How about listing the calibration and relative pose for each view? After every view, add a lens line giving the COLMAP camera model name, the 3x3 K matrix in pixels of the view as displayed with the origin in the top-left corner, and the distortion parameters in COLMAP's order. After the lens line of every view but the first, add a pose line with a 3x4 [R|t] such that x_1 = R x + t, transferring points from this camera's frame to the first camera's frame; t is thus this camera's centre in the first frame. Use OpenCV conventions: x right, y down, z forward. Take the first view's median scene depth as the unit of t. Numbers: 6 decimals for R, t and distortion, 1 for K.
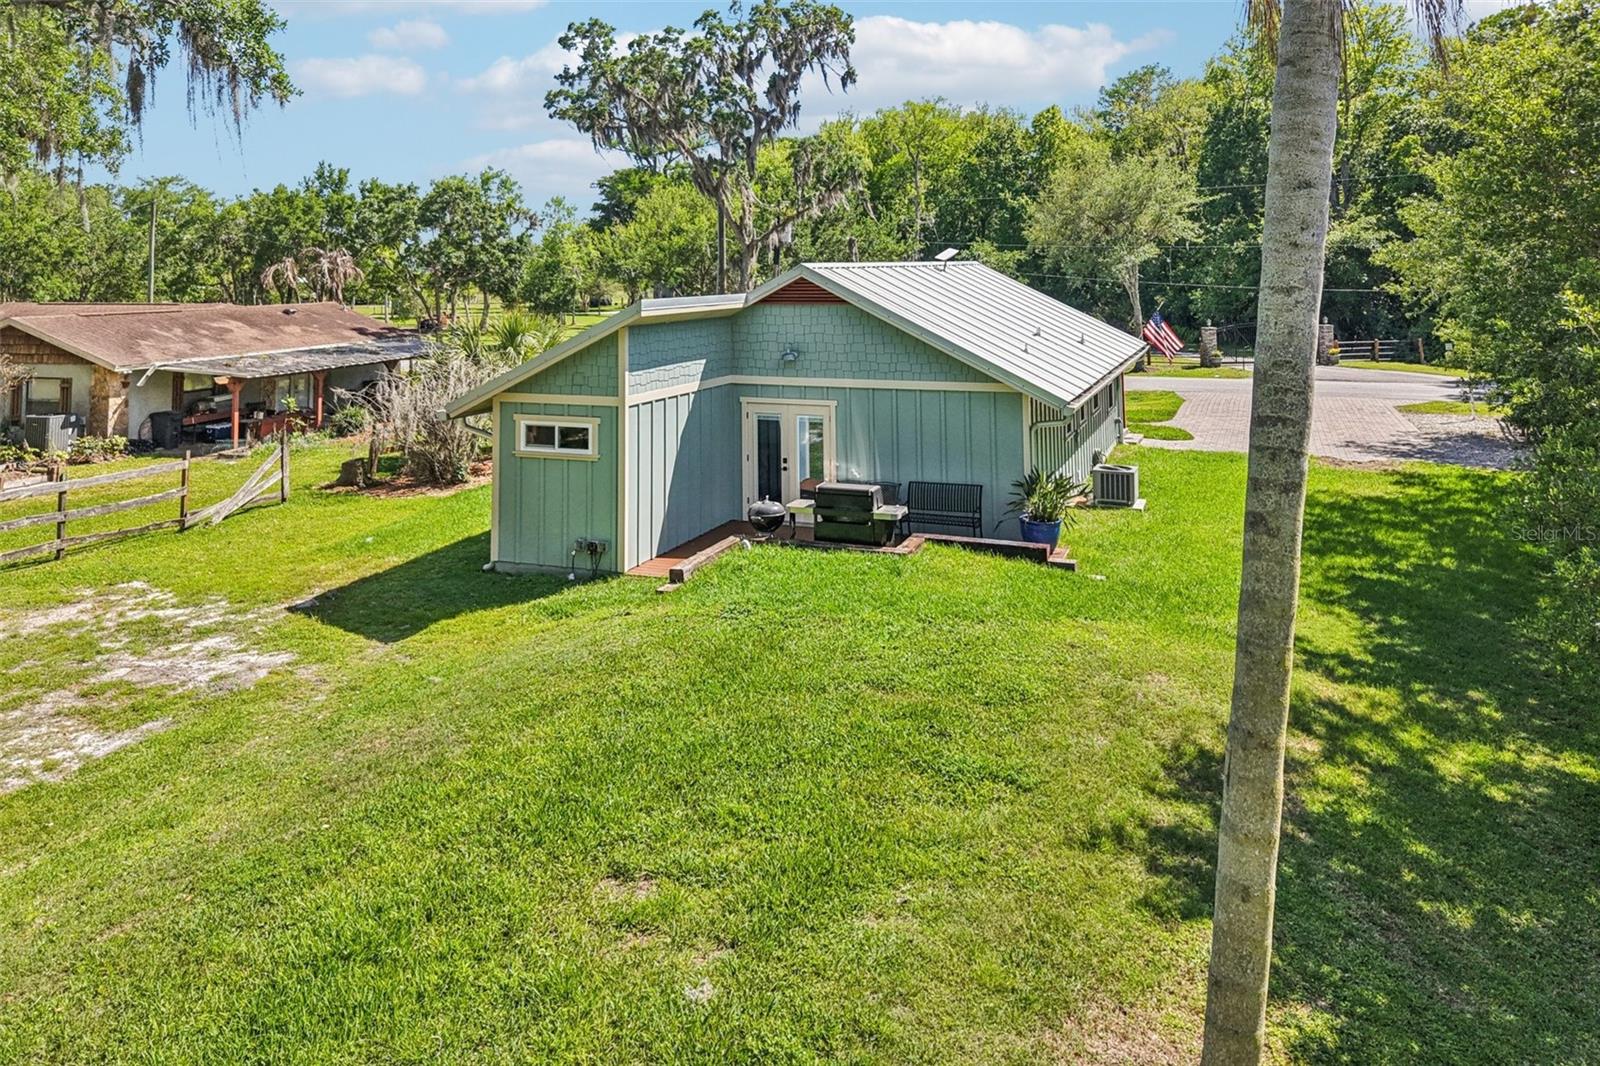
lens RADIAL K [[1099.9, 0, 818.9], [0, 1099.9, 436.5], [0, 0, 1]] dist [0.069096, -0.121662]
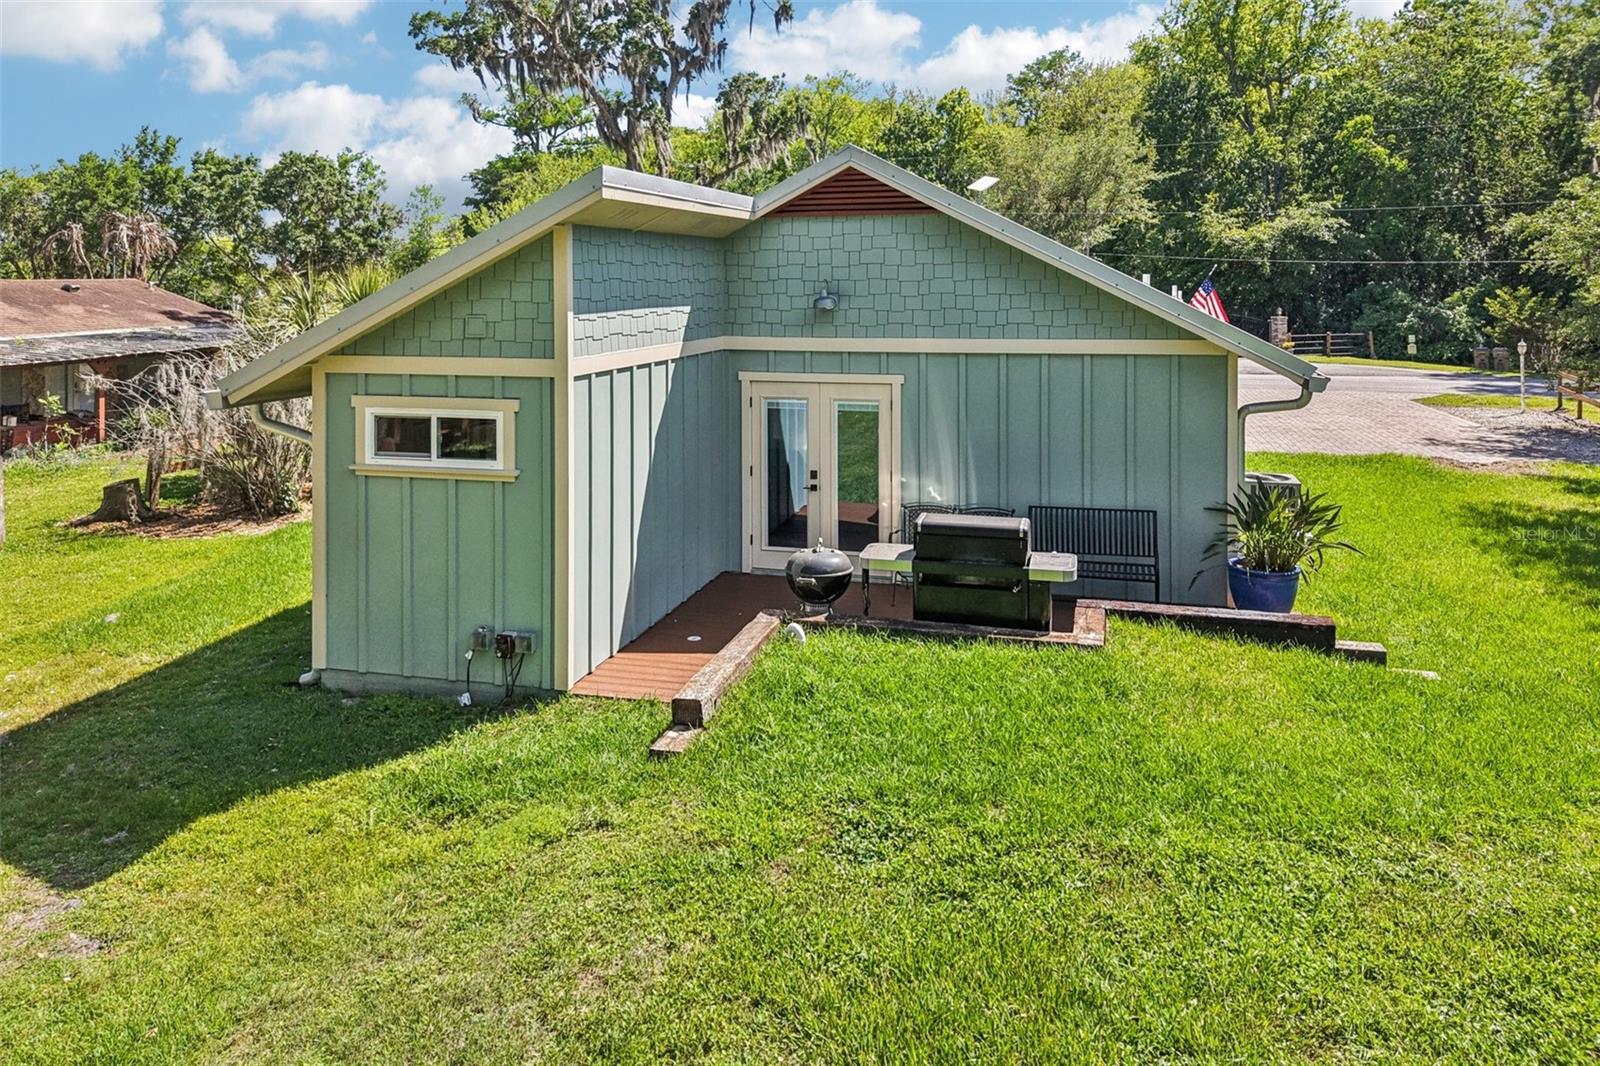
lens RADIAL K [[1117.2, 0, 803.3], [0, 1117.2, 435.1], [0, 0, 1]] dist [0.001049, 0.001028]
pose [[0.995649, -0.012124, 0.092389, -0.092137], [0.013004, 0.999876, -0.008929, 0.005228], [-0.092269, 0.010092, 0.995683, 0.373328]]
